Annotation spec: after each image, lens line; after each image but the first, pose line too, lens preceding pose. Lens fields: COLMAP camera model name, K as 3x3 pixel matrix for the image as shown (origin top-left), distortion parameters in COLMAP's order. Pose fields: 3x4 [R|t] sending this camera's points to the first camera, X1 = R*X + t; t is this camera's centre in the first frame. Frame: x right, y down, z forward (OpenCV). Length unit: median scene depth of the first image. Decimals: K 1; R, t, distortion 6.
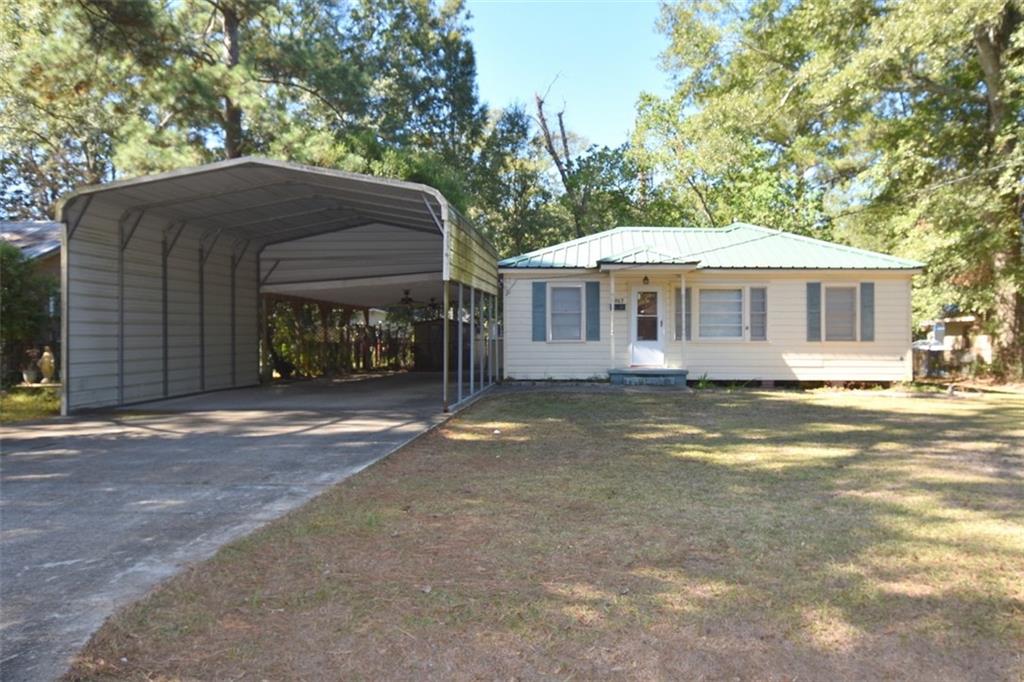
lens RADIAL K [[1008.0, 0, 512.6], [0, 1008.0, 345.3], [0, 0, 1]] dist [-0.014721, -0.015949]
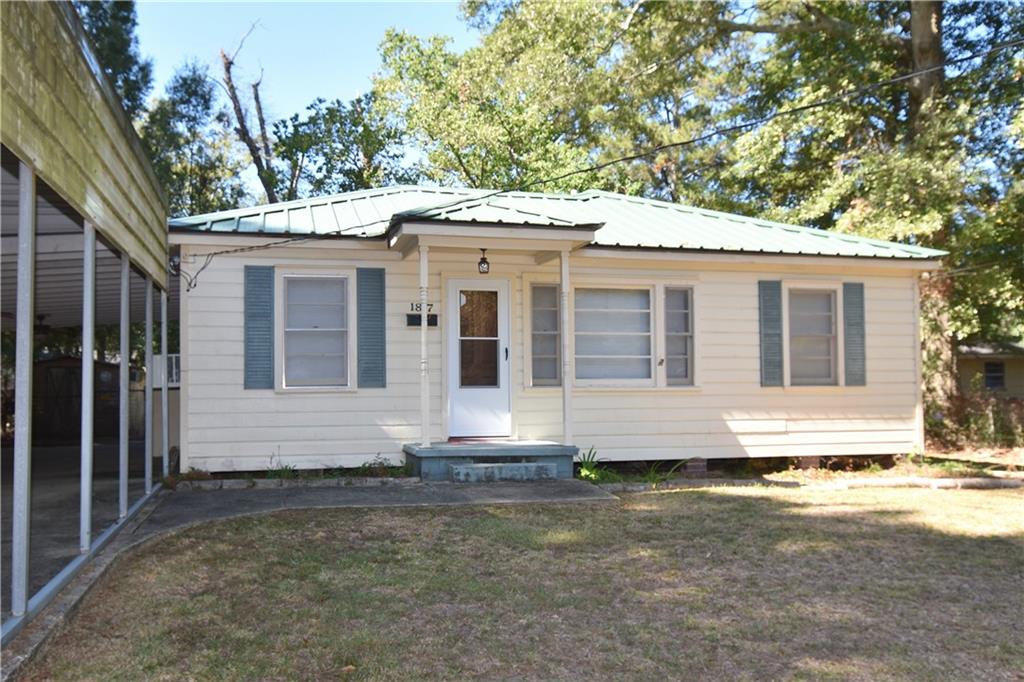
lens RADIAL K [[1008.0, 0, 512.6], [0, 1008.0, 345.3], [0, 0, 1]] dist [-0.014721, -0.015949]
pose [[0.949101, 0.007149, 0.314890, -0.009698], [0.009758, 0.998595, -0.052082, 0.000839], [-0.314820, 0.052504, 0.947698, 0.515629]]
